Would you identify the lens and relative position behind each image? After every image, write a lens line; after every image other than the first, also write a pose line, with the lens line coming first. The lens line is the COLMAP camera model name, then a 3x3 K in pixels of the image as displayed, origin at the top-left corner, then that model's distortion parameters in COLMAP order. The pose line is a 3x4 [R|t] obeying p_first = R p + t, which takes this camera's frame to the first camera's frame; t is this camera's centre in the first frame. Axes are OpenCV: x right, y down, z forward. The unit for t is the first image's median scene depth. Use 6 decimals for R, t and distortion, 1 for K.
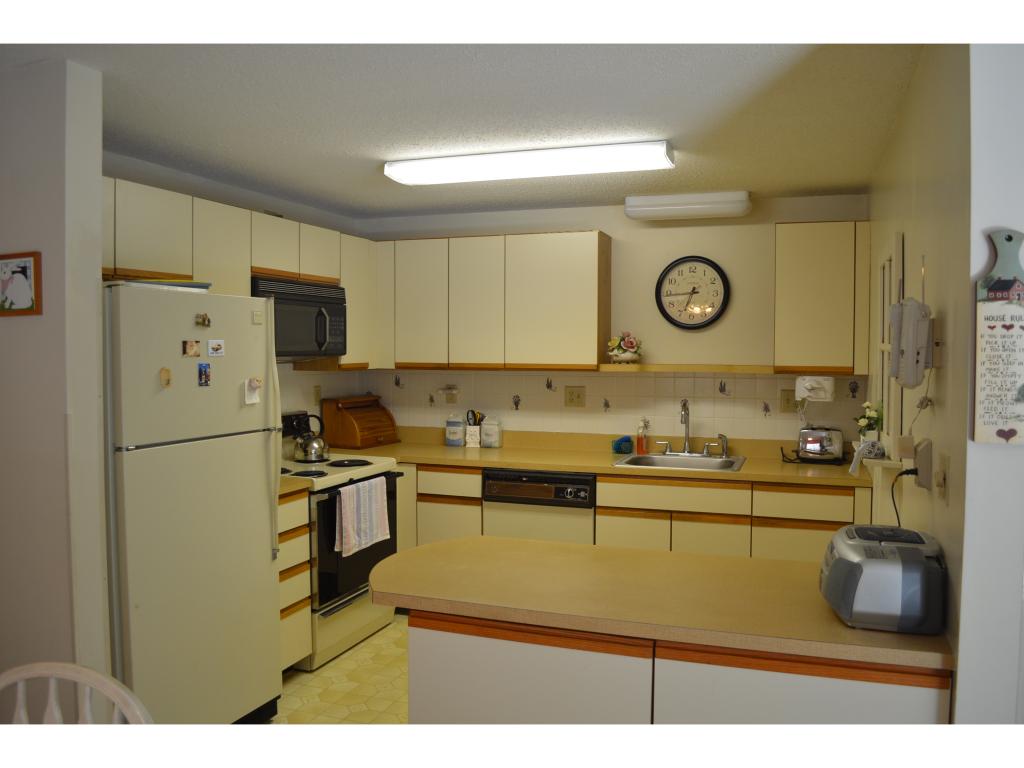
lens RADIAL K [[817.7, 0, 514.9], [0, 817.7, 376.6], [0, 0, 1]] dist [-0.071156, -0.001387]
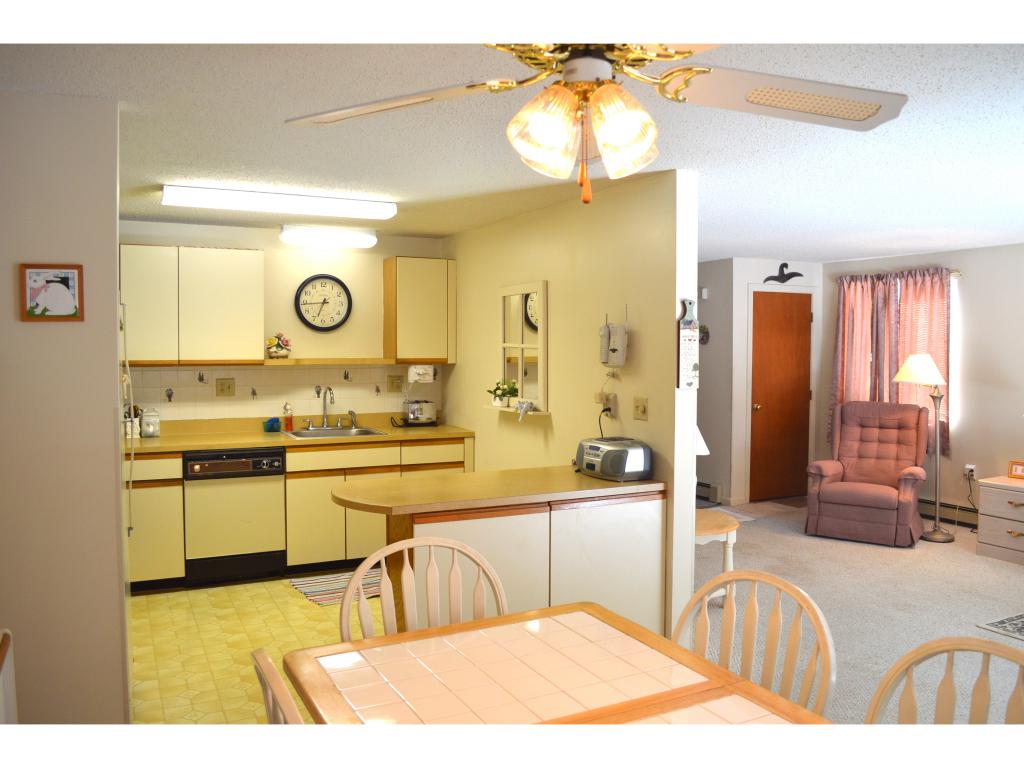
lens RADIAL K [[817.7, 0, 513.1], [0, 817.7, 378.3], [0, 0, 1]] dist [-0.071156, -0.001387]
pose [[0.695492, -0.031520, 0.717843, -0.523954], [0.023812, 0.999500, 0.020816, -0.003460], [-0.718140, 0.002616, 0.695894, -0.116042]]
